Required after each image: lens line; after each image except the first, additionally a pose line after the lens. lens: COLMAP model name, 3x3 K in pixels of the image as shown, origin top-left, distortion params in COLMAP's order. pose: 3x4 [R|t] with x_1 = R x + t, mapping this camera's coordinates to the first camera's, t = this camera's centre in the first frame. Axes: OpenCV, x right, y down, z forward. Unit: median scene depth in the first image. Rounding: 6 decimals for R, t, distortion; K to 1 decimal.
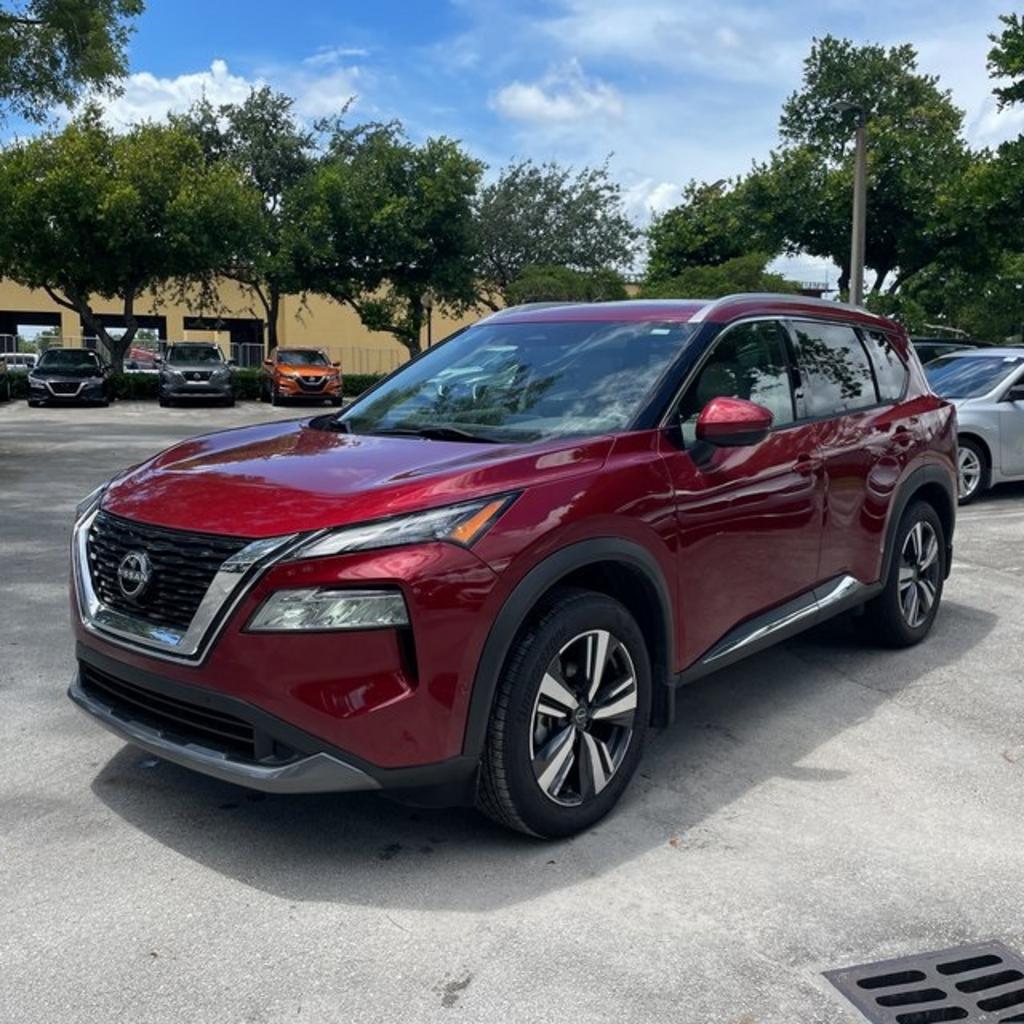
lens RADIAL K [[1030.1, 0, 512.0], [0, 1030.1, 512.0], [0, 0, 1]] dist [0.086278, -0.119291]
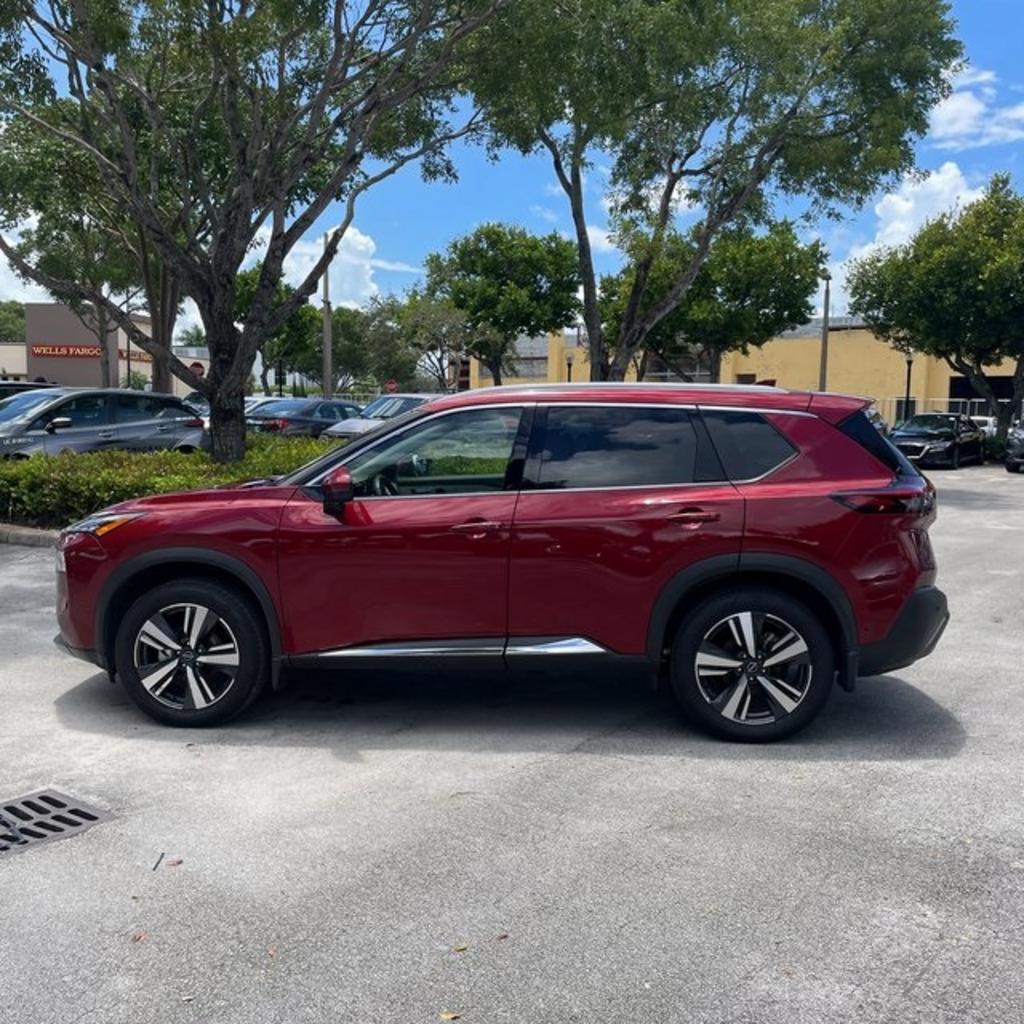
lens RADIAL K [[1030.1, 0, 512.0], [0, 1030.1, 512.0], [0, 0, 1]] dist [0.086278, -0.119291]
pose [[0.586353, 0.075831, -0.806499, 1.677681], [-0.122339, 0.992479, 0.004373, -0.098148], [0.800764, 0.096102, 0.591220, 0.422164]]
